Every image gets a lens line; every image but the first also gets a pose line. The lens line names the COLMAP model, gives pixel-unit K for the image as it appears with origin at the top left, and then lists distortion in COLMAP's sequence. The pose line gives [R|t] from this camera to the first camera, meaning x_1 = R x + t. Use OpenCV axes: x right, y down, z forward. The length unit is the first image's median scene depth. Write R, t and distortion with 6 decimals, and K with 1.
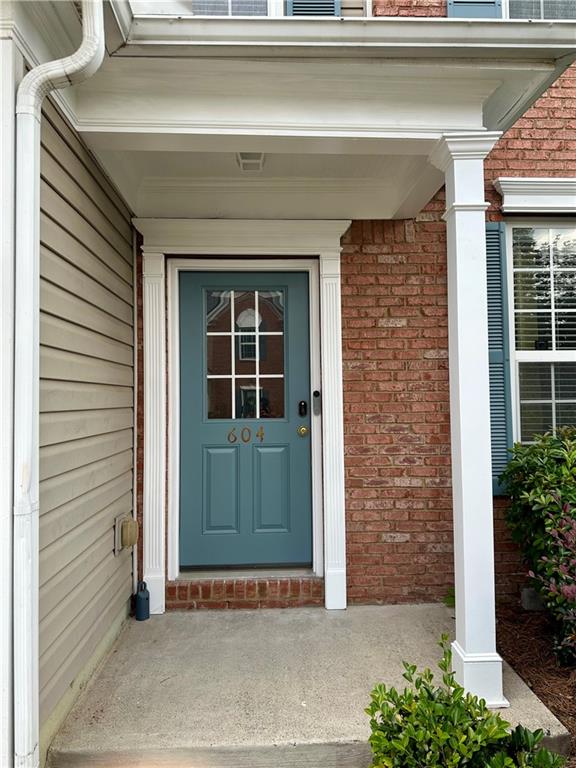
lens RADIAL K [[548.2, 0, 288.0], [0, 548.2, 384.0], [0, 0, 1]] dist [0.149647, -0.192191]
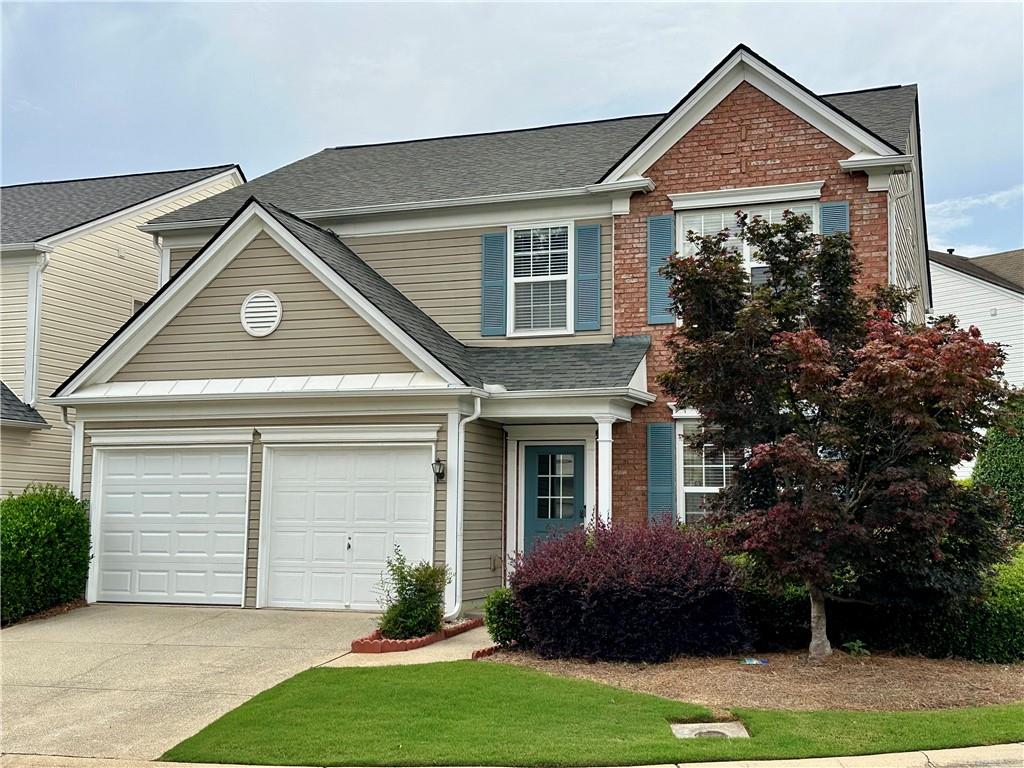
lens RADIAL K [[1255.1, 0, 512.0], [0, 1255.1, 384.0], [0, 0, 1]] dist [0.133409, -0.038525]
pose [[0.922432, -0.020217, -0.385631, 1.613435], [-0.009407, 0.997156, -0.074776, -0.084794], [0.386046, 0.072604, 0.919618, -3.441562]]
